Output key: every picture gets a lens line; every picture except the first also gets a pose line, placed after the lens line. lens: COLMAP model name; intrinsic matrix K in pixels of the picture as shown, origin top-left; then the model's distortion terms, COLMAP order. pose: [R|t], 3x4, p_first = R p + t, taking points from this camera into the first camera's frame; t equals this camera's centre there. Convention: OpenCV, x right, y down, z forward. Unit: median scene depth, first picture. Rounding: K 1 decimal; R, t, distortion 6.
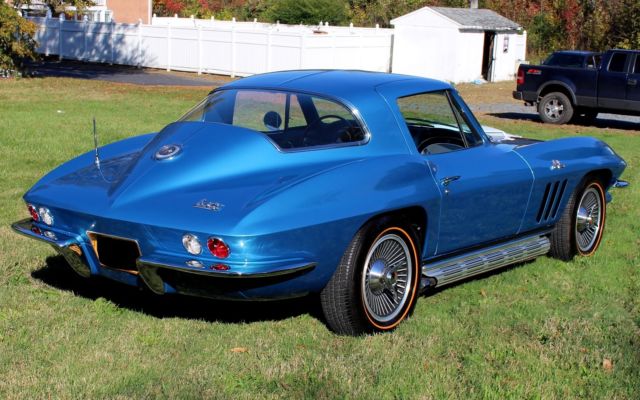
lens RADIAL K [[1021.6, 0, 320.0], [0, 1021.6, 200.0], [0, 0, 1]] dist [-0.134420, 0.049489]
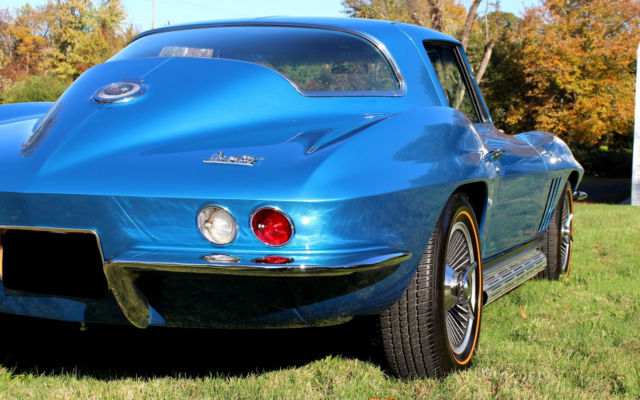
lens RADIAL K [[982.5, 0, 434.0], [0, 982.5, 201.1], [0, 0, 1]] dist [-0.123510, 0.123236]
pose [[0.931365, -0.033085, 0.362580, -0.180623], [0.064854, 0.995012, -0.075798, 0.068235], [-0.358263, 0.094110, 0.928865, 0.410774]]
